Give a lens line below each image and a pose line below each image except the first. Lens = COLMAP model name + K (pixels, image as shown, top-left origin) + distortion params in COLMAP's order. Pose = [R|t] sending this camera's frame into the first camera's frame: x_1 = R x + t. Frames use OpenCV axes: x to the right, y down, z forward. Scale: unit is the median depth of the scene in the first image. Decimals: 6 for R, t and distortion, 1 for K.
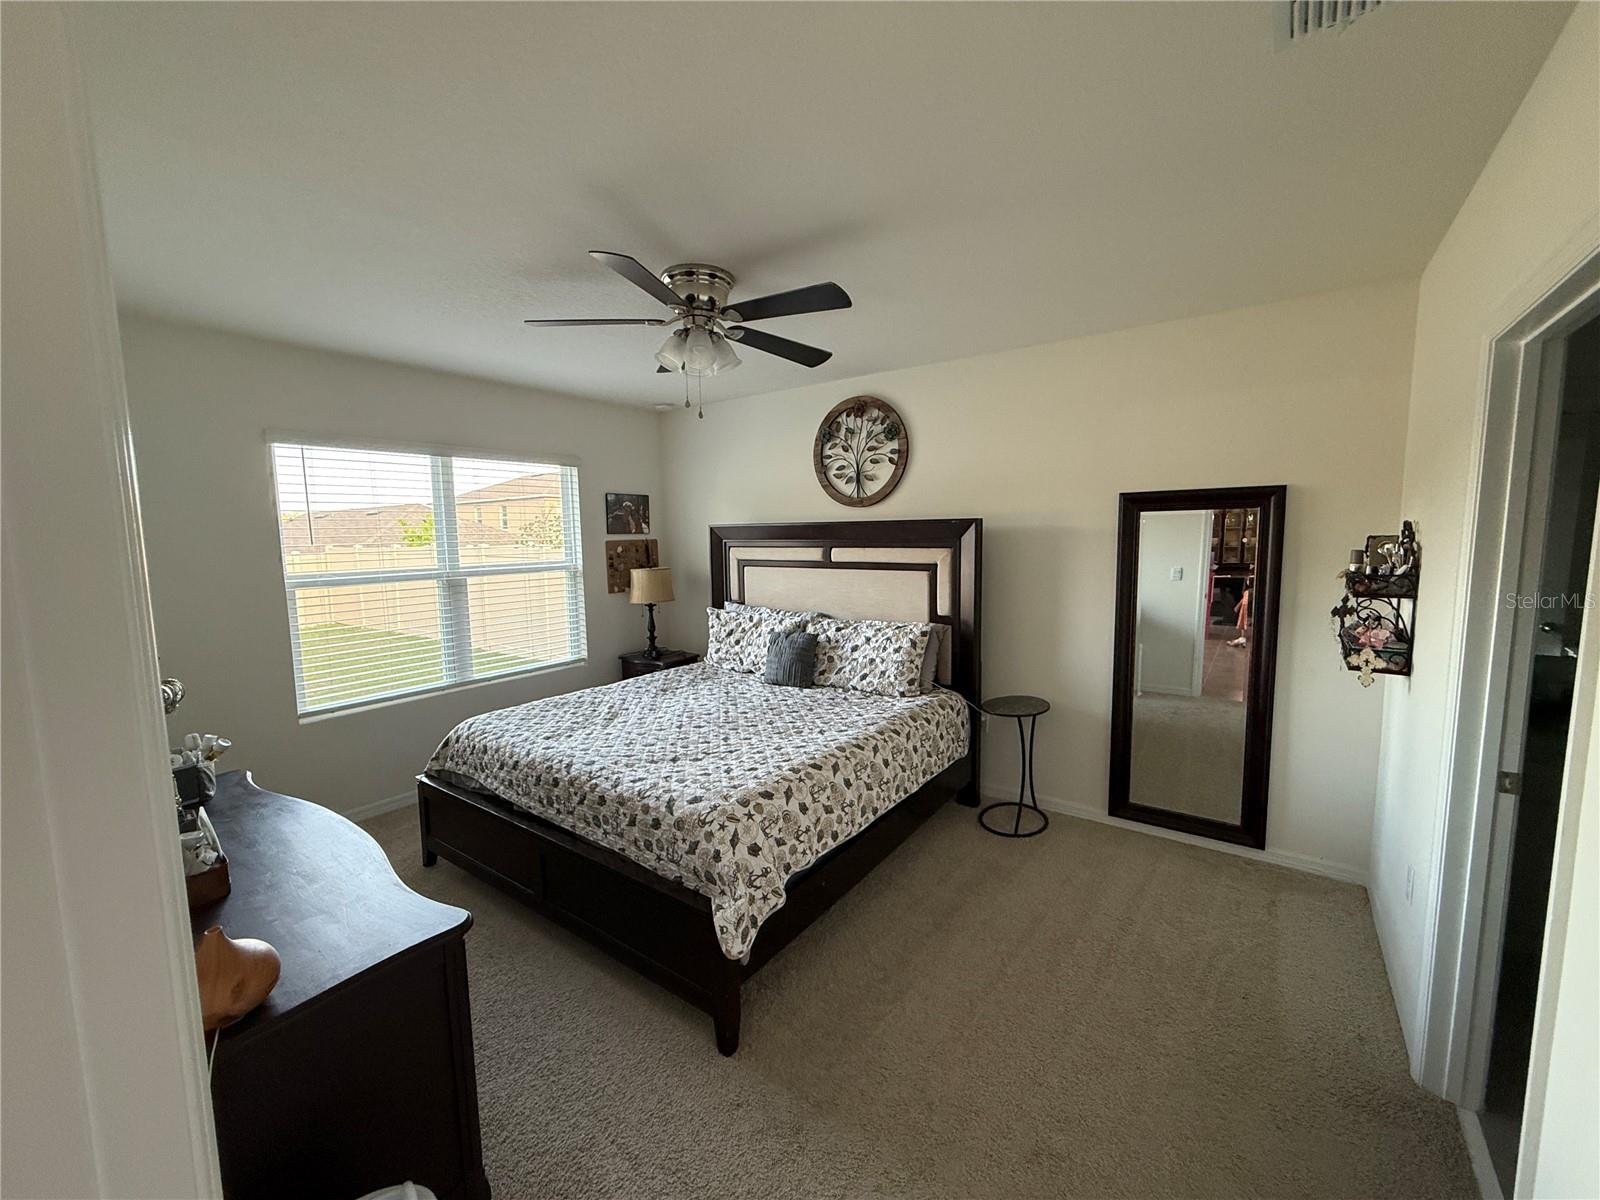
lens RADIAL K [[645.8, 0, 796.7], [0, 645.8, 600.6], [0, 0, 1]] dist [0.000337, 0.000093]
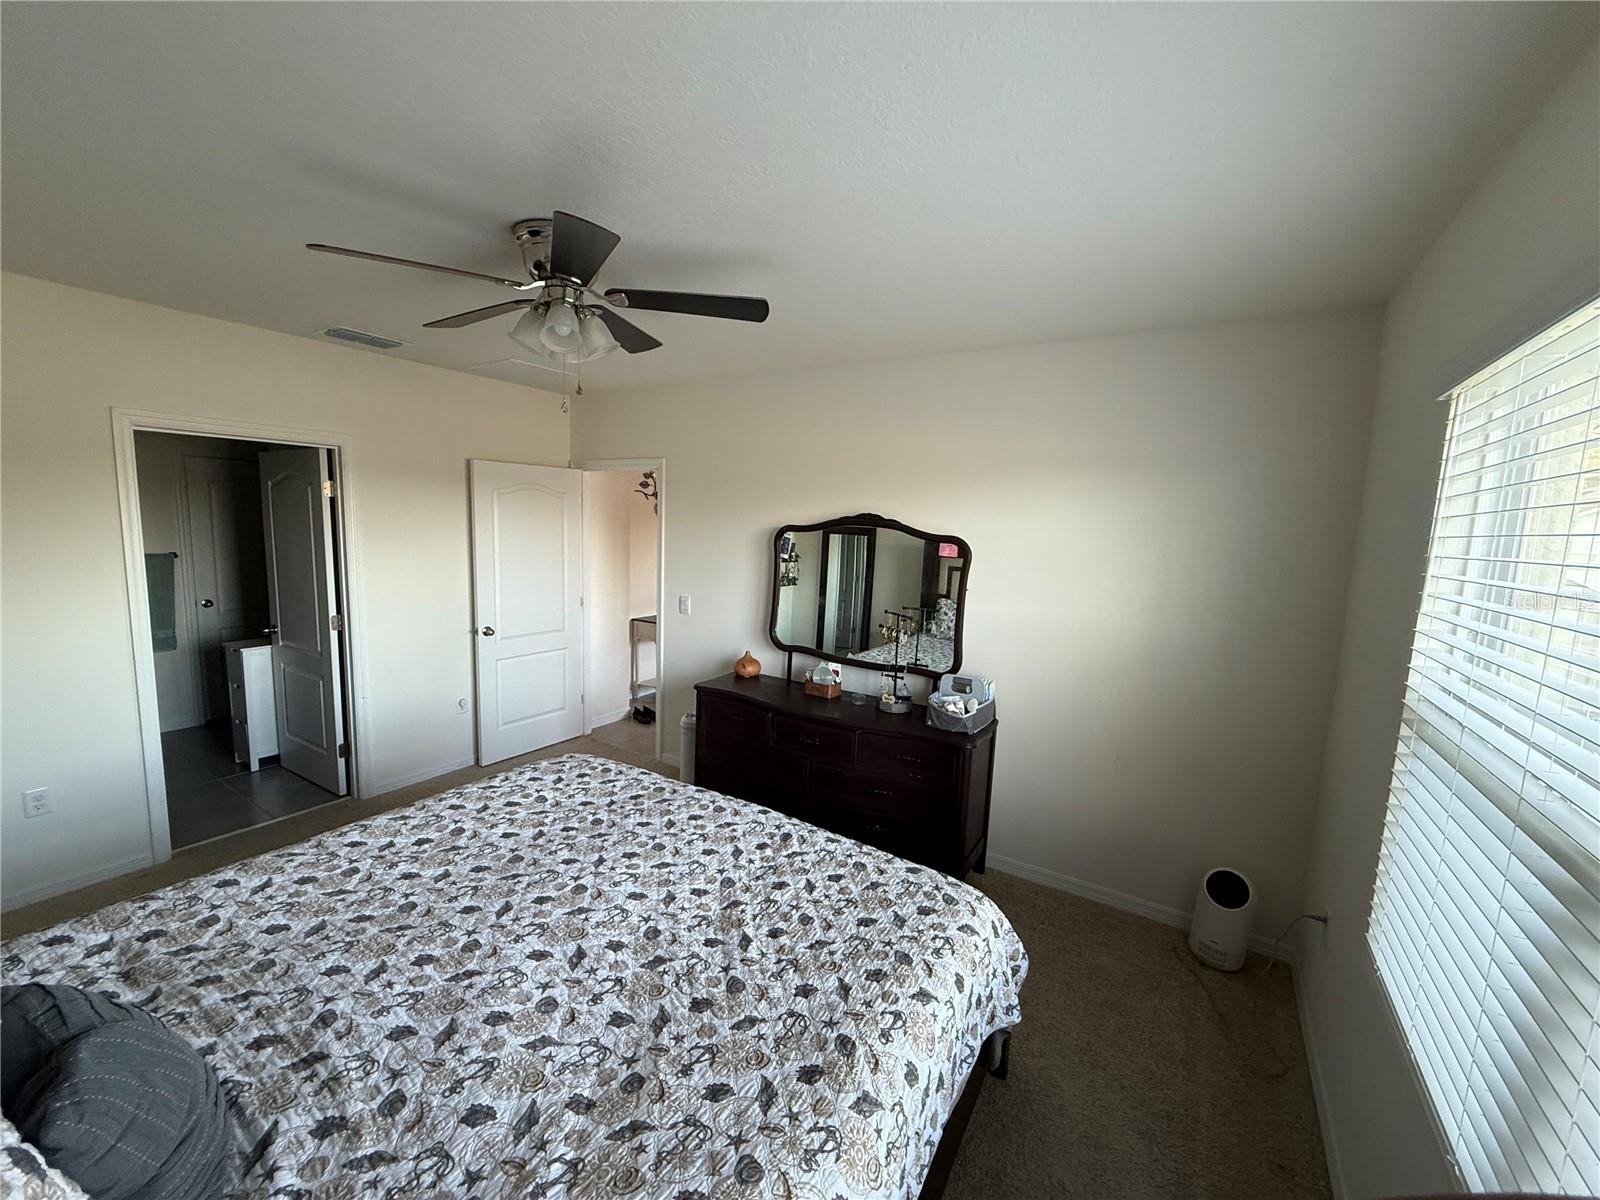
lens RADIAL K [[635.9, 0, 800.0], [0, 635.9, 600.0], [0, 0, 1]] dist [-0.000065, 0.000007]
pose [[-0.996345, -0.012128, -0.084550, -0.263042], [-0.031392, 0.972585, 0.230419, -0.170330], [0.079438, 0.232231, -0.969411, 1.278881]]
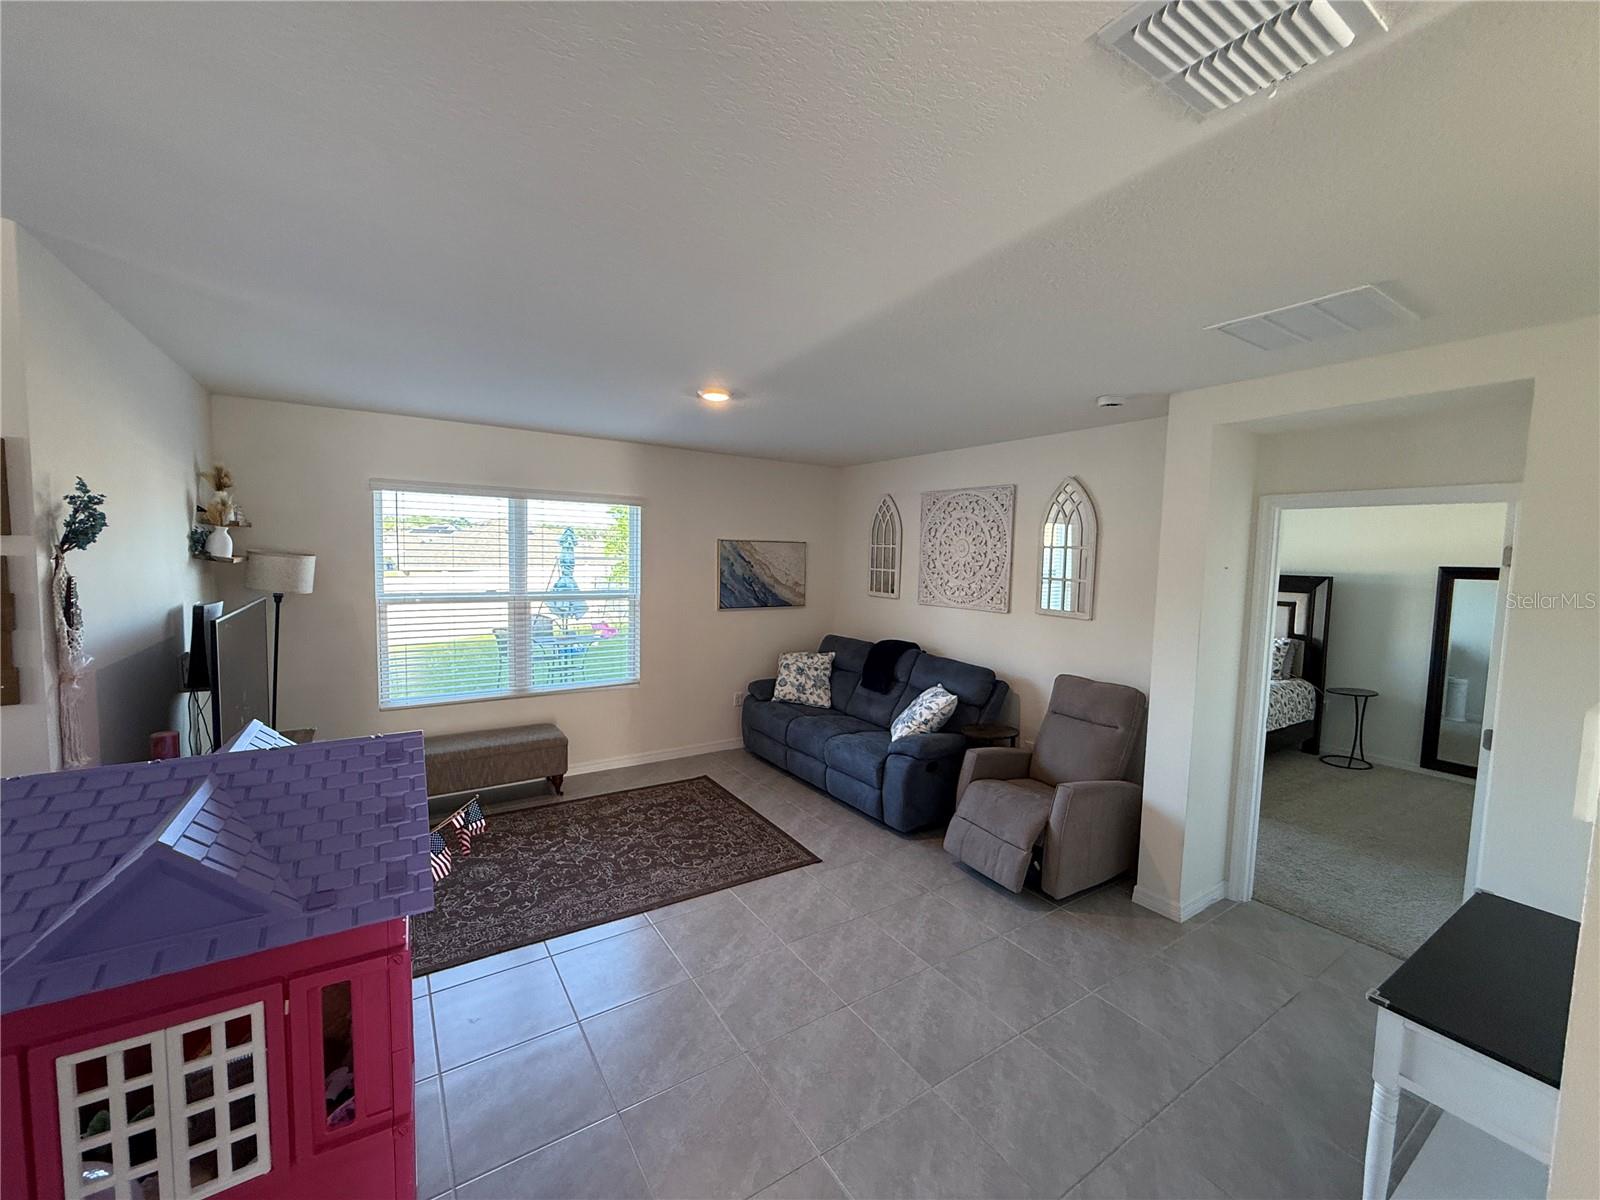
lens RADIAL K [[643.9, 0, 800.0], [0, 643.9, 600.0], [0, 0, 1]] dist [0.000189, 0.000076]
pose [[0.936202, 0.062234, -0.345907, -0.390719], [-0.073152, 0.997148, -0.018583, 0.058521], [0.343764, 0.042701, 0.938085, -0.948784]]
